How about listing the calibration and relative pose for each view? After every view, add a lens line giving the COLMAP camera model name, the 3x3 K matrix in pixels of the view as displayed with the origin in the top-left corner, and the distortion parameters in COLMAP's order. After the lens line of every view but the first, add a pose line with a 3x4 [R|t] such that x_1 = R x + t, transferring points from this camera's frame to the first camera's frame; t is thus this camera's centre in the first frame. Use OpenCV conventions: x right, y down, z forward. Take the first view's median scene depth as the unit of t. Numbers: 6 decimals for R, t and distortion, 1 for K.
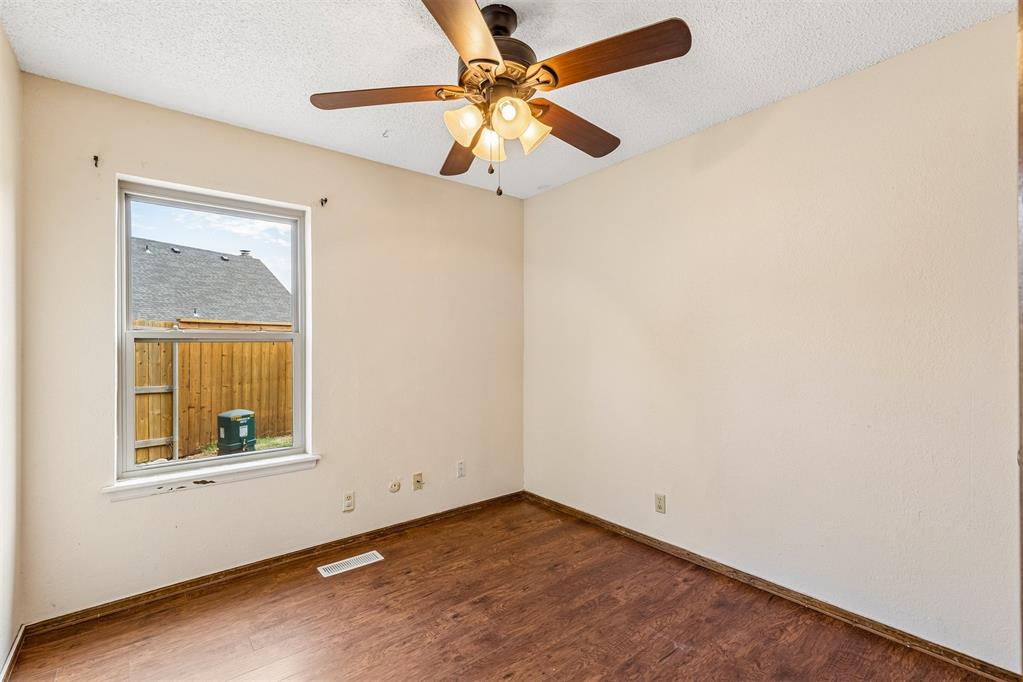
lens RADIAL K [[464.1, 0, 505.0], [0, 464.1, 345.4], [0, 0, 1]] dist [0.003108, -0.001537]
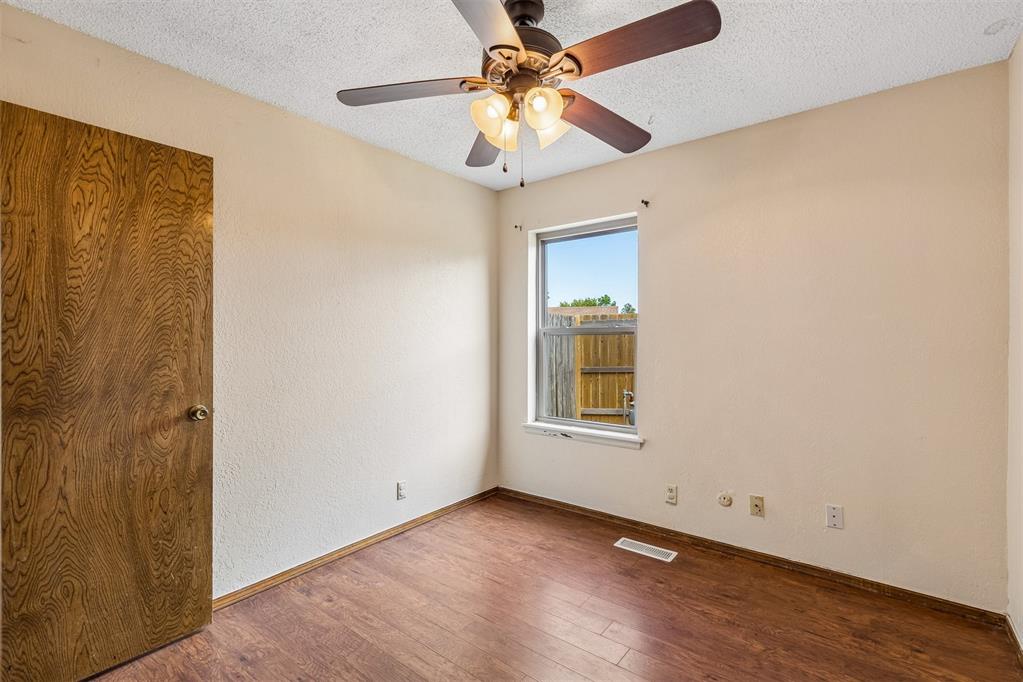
lens RADIAL K [[464.1, 0, 514.3], [0, 464.1, 336.4], [0, 0, 1]] dist [0.003108, -0.001537]
pose [[0.218881, 0.002184, -0.975749, 0.642165], [0.000834, 0.999997, 0.002425, -0.005893], [0.975751, -0.001344, 0.218879, 0.517862]]
